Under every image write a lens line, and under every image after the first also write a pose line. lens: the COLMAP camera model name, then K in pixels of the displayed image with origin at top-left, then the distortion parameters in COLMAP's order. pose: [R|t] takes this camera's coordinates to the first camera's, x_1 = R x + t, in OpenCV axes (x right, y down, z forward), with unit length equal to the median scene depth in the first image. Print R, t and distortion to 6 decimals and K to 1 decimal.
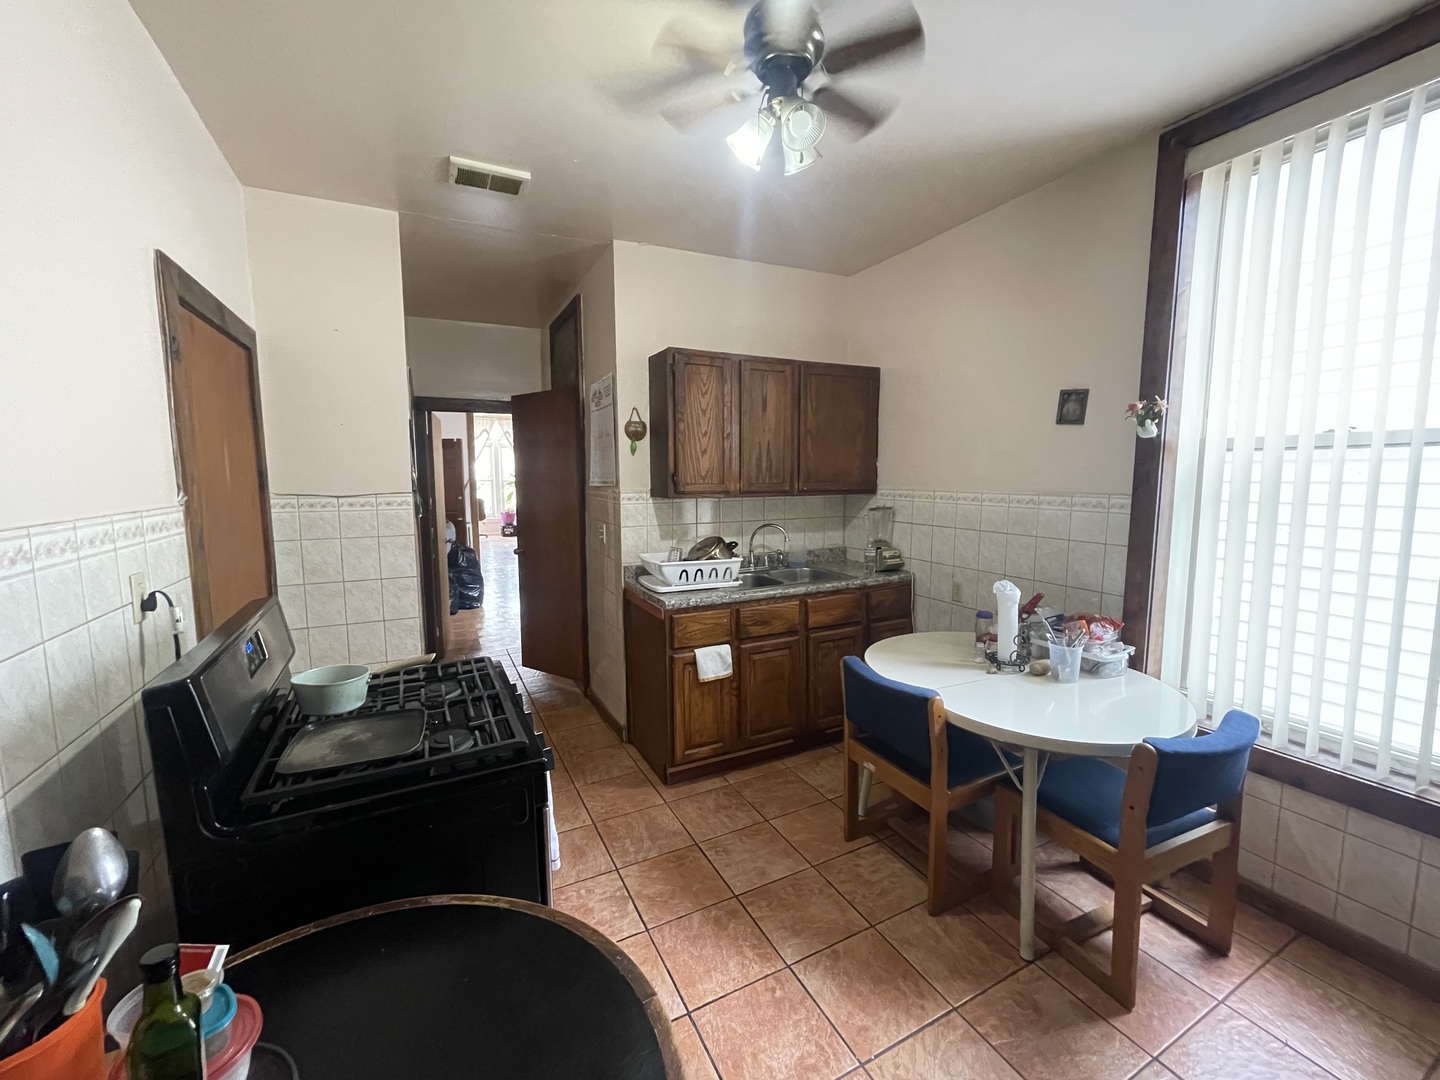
lens RADIAL K [[579.3, 0, 716.3], [0, 579.3, 536.1], [0, 0, 1]] dist [-0.000816, -0.000044]
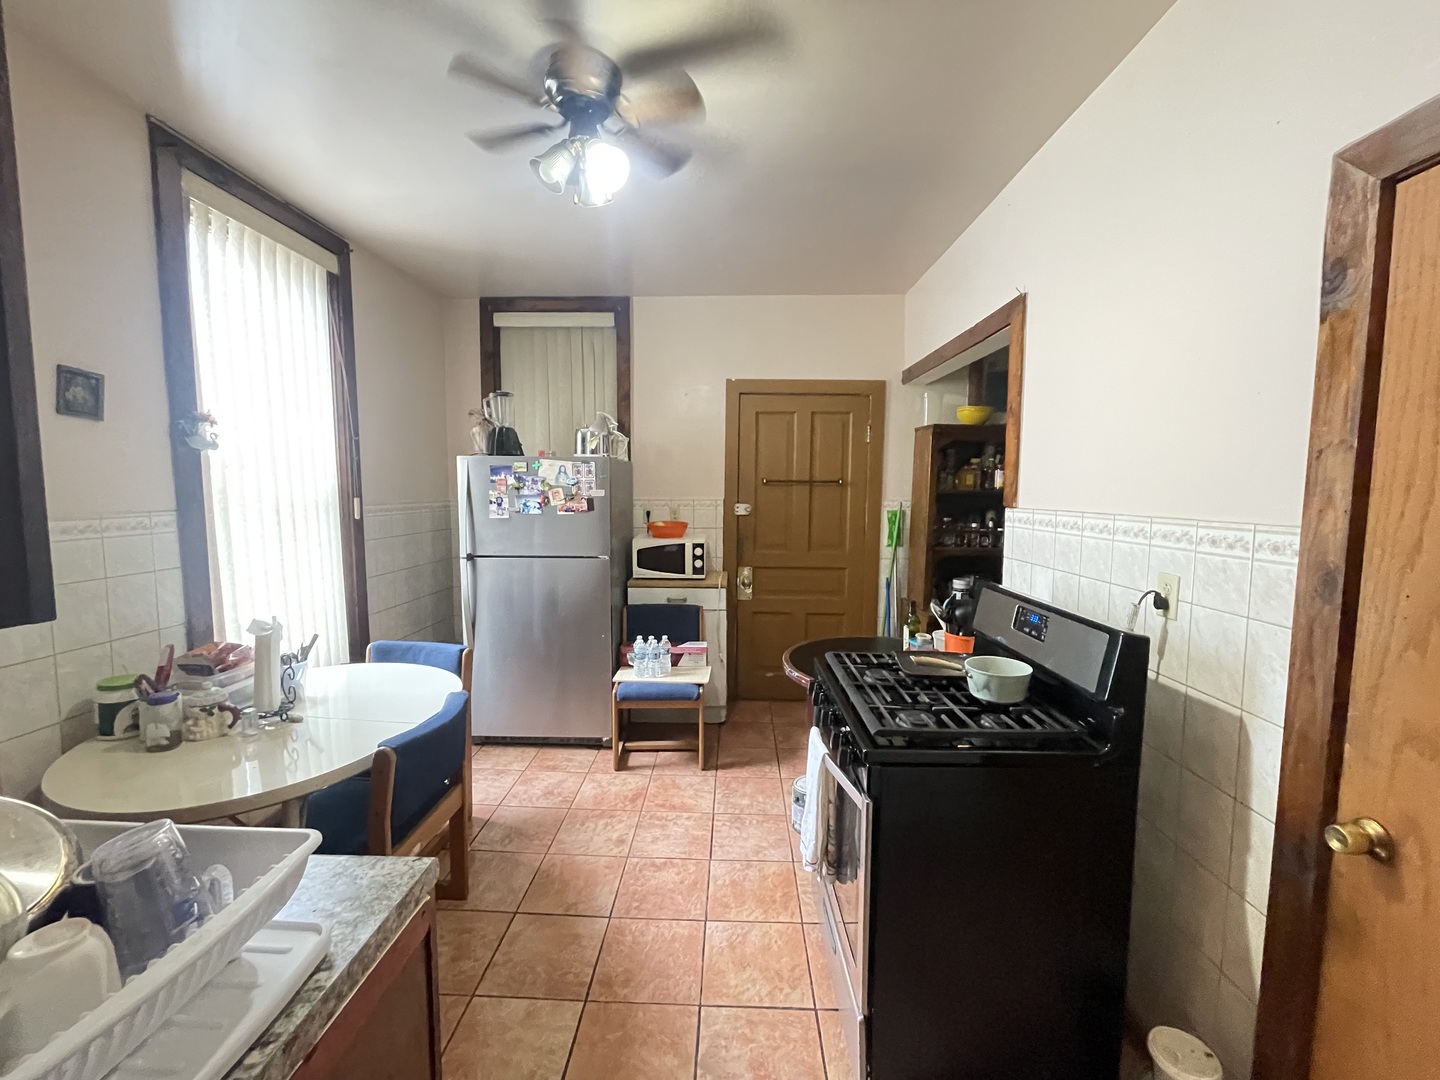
lens RADIAL K [[579.3, 0, 715.1], [0, 579.3, 540.3], [0, 0, 1]] dist [-0.000816, -0.000044]
pose [[-0.875812, -0.036422, 0.481276, -0.512570], [0.055617, 0.982890, 0.175595, -0.154806], [-0.479437, 0.180555, -0.858801, 1.547959]]
